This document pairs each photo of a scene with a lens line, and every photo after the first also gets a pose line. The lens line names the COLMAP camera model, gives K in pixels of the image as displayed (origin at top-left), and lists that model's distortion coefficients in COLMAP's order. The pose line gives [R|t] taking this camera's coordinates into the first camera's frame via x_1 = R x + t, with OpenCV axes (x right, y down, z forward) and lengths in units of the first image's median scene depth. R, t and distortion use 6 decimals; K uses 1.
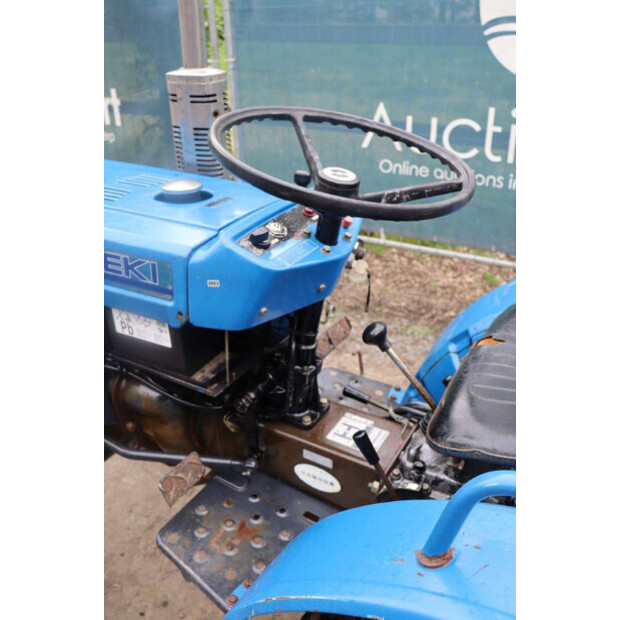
lens RADIAL K [[567.0, 0, 310.0], [0, 567.0, 310.0], [0, 0, 1]] dist [-0.069255, 0.003720]
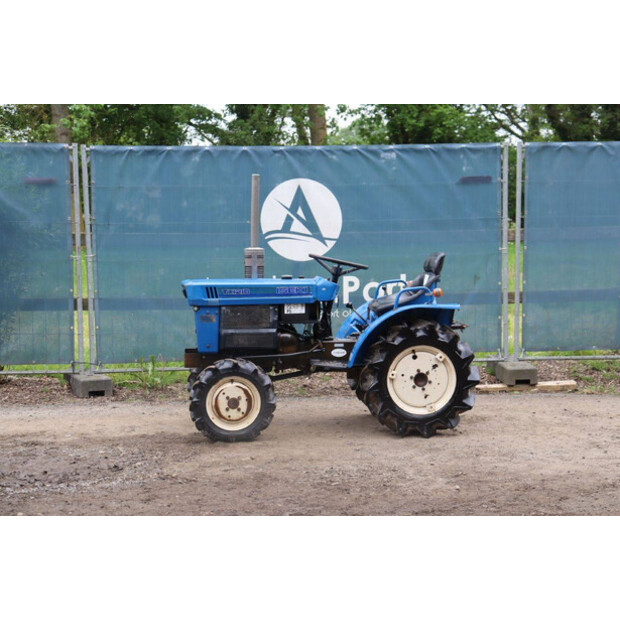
lens RADIAL K [[1003.4, 0, 310.0], [0, 1003.4, 310.0], [0, 0, 1]] dist [0.187601, 0.001869]
pose [[0.803274, -0.037765, 0.594411, -3.955450], [0.266146, 0.915570, -0.301494, 1.955391], [-0.532838, 0.400382, 0.745505, -3.768683]]
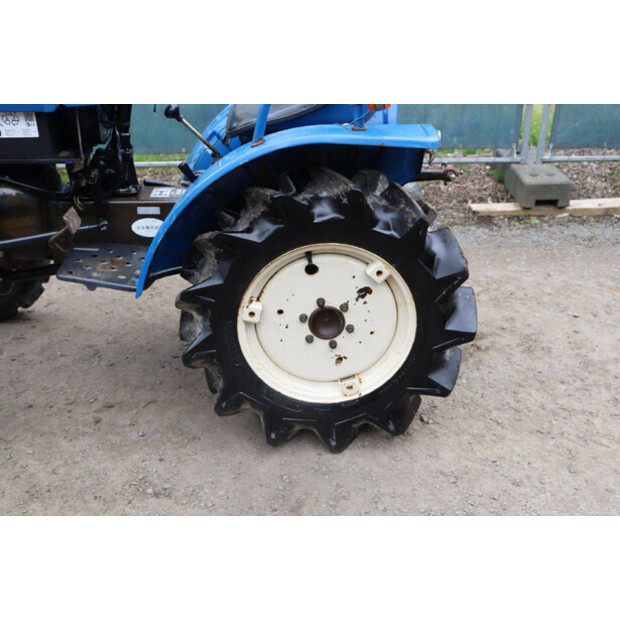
lens RADIAL K [[715.0, 0, 310.0], [0, 715.0, 310.0], [0, 0, 1]] dist [0.000185, 0.023379]
pose [[0.838764, -0.219489, 0.498297, -0.639001], [0.234975, 0.971462, 0.032384, 0.569474], [-0.491185, 0.089925, 0.866401, -0.830816]]
